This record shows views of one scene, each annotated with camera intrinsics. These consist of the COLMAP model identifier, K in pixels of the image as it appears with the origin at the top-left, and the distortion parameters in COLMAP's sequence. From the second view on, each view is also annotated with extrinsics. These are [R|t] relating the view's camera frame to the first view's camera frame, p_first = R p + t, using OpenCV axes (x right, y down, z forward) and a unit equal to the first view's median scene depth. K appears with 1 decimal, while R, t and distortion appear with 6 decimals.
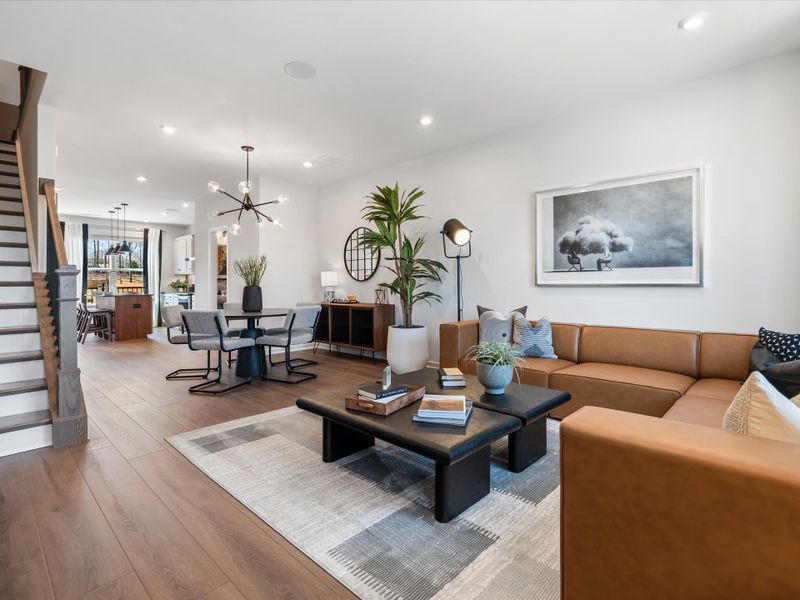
lens RADIAL K [[395.8, 0, 399.6], [0, 395.8, 282.1], [0, 0, 1]] dist [-0.010087, -0.000896]
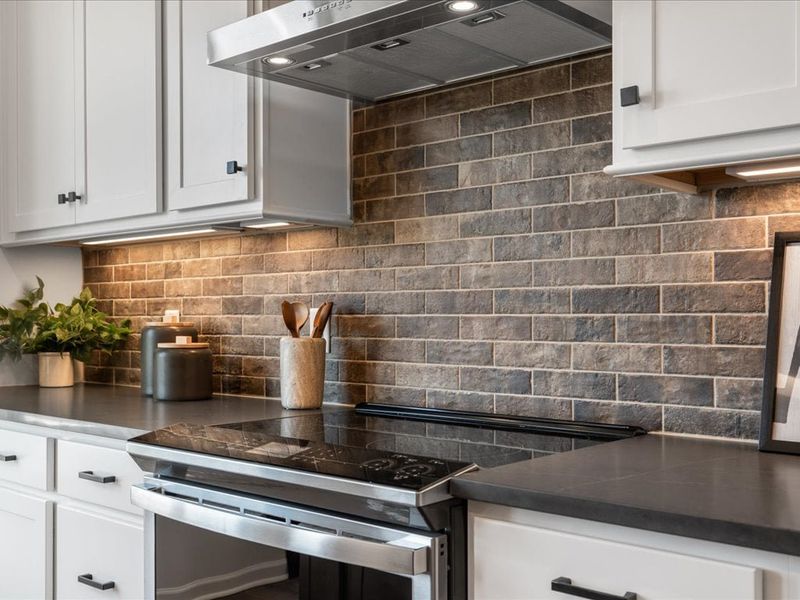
lens RADIAL K [[880.2, 0, 407.8], [0, 880.2, 321.4], [0, 0, 1]] dist [-0.017186, 0.000000]
pose [[0.999318, 0.004841, 0.036611, -0.648302], [-0.005422, 0.999861, 0.015779, -0.000707], [-0.036529, -0.015967, 0.999205, 1.030132]]
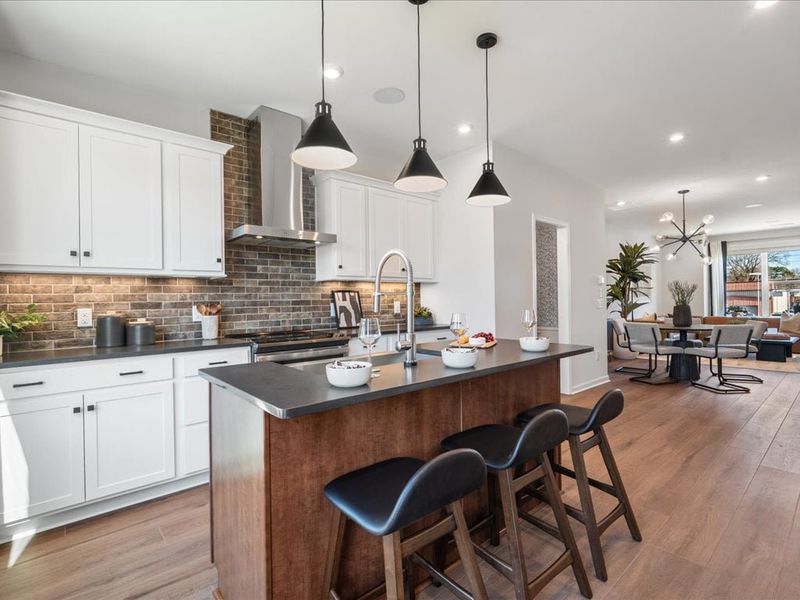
lens RADIAL K [[388.3, 0, 407.8], [0, 388.3, 296.2], [0, 0, 1]] dist [0.005012, 0.000903]
pose [[0.099342, 0.012058, 0.994980, -1.044691], [0.004455, 0.999911, -0.012562, -0.004325], [-0.995043, 0.005680, 0.099280, 1.087310]]
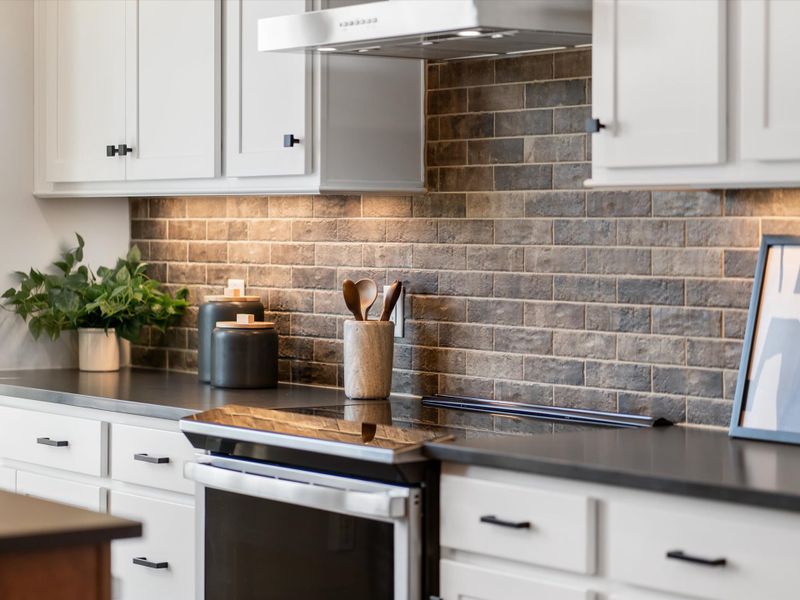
lens RADIAL K [[2185.6, 0, 398.8], [0, 2185.6, 294.4], [0, 0, 1]] dist [-0.205962, 0.000000]
pose [[0.983957, 0.017791, -0.177515, -0.546845], [-0.010476, 0.999060, 0.042059, -0.025991], [0.178097, -0.039525, 0.983219, 0.679993]]
